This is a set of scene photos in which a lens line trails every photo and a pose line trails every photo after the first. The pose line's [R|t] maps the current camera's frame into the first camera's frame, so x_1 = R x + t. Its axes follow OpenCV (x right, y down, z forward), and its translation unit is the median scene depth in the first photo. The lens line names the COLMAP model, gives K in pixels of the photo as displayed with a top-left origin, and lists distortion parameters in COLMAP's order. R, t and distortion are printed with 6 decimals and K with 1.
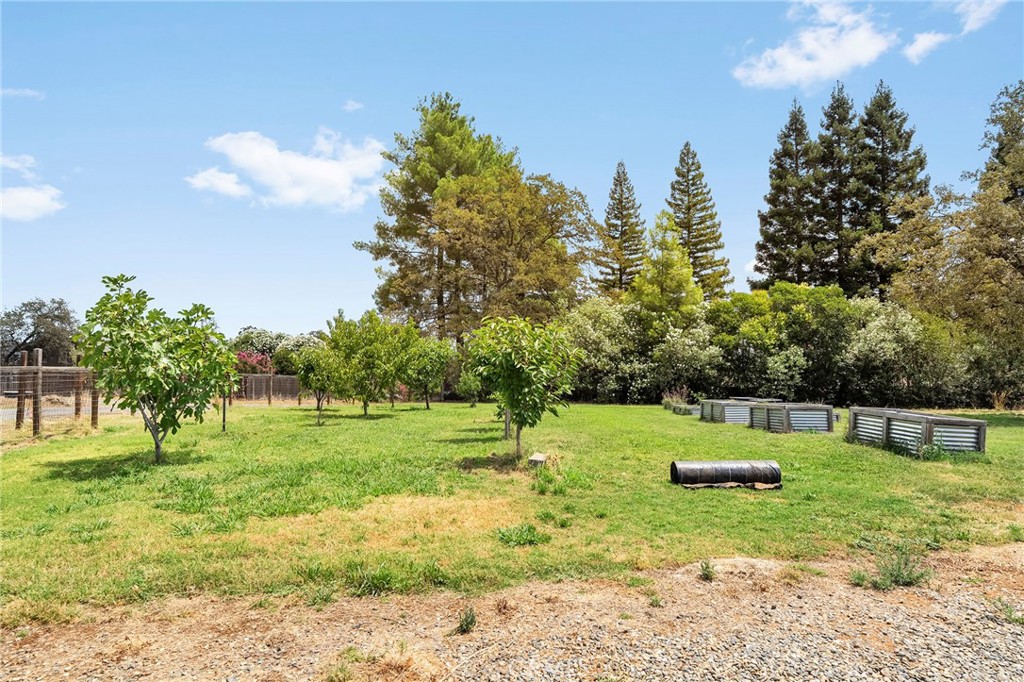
lens RADIAL K [[622.6, 0, 511.7], [0, 622.6, 353.1], [0, 0, 1]] dist [0.001145, -0.001420]
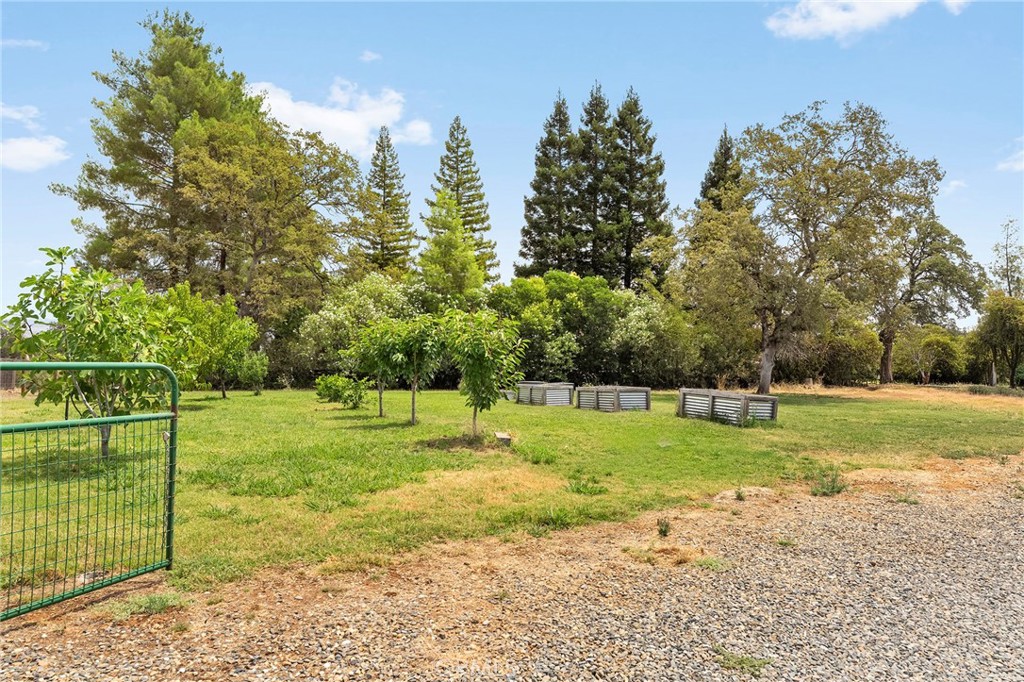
lens RADIAL K [[704.0, 0, 510.3], [0, 704.0, 355.3], [0, 0, 1]] dist [-0.000033, -0.001027]
pose [[0.906290, 0.006204, 0.422611, -0.106713], [-0.019619, 0.999432, 0.027402, -0.002387], [-0.422201, -0.033125, 0.905897, -0.030076]]
